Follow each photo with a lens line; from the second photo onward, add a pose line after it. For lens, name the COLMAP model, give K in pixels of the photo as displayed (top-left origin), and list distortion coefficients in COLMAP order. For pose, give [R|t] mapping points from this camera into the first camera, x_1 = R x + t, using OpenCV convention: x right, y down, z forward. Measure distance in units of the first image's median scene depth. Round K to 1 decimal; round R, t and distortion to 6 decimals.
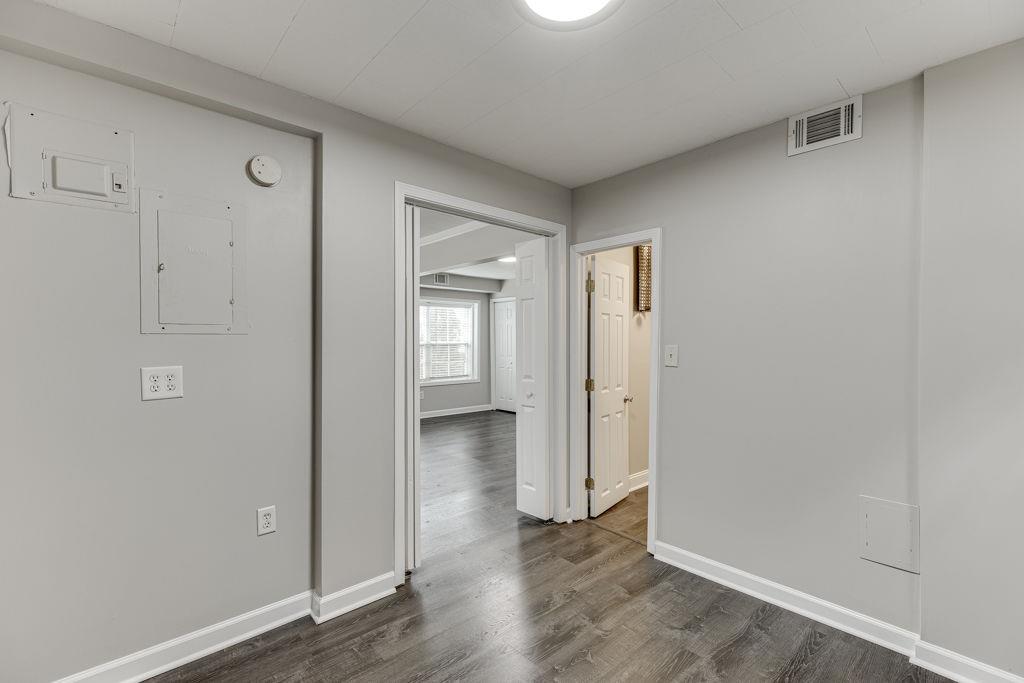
lens RADIAL K [[462.0, 0, 516.7], [0, 462.0, 341.0], [0, 0, 1]] dist [0.003685, -0.000770]
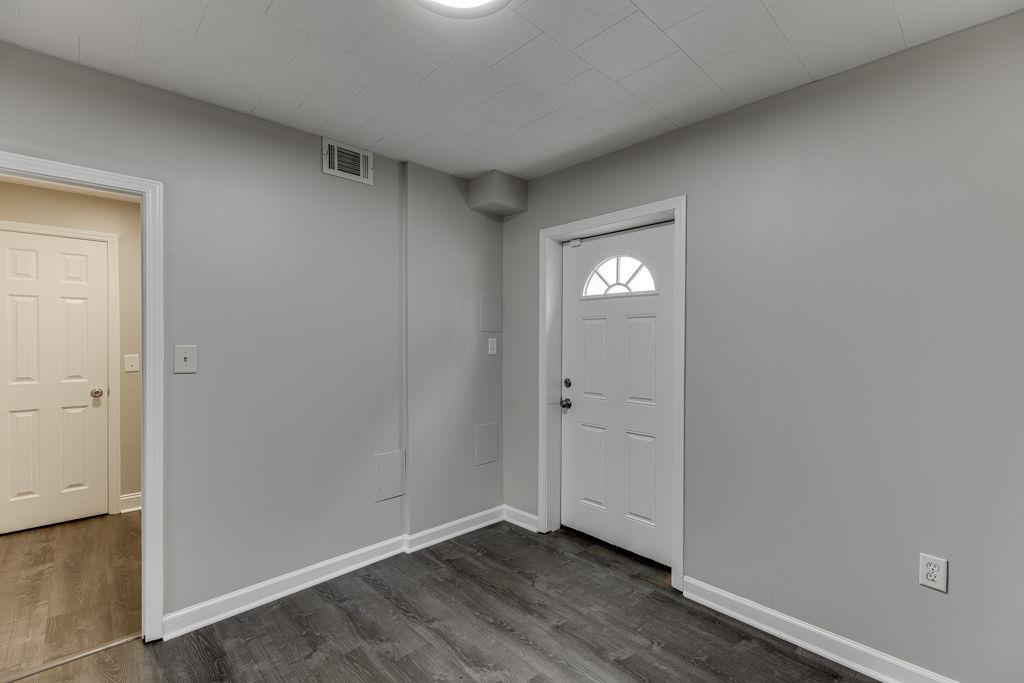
lens RADIAL K [[462.0, 0, 517.2], [0, 462.0, 341.1], [0, 0, 1]] dist [0.003685, -0.000770]
pose [[-0.046666, -0.001341, 0.998910, -0.565432], [0.004873, 0.999987, 0.001570, 0.006091], [-0.998899, 0.004941, -0.046659, 0.614946]]
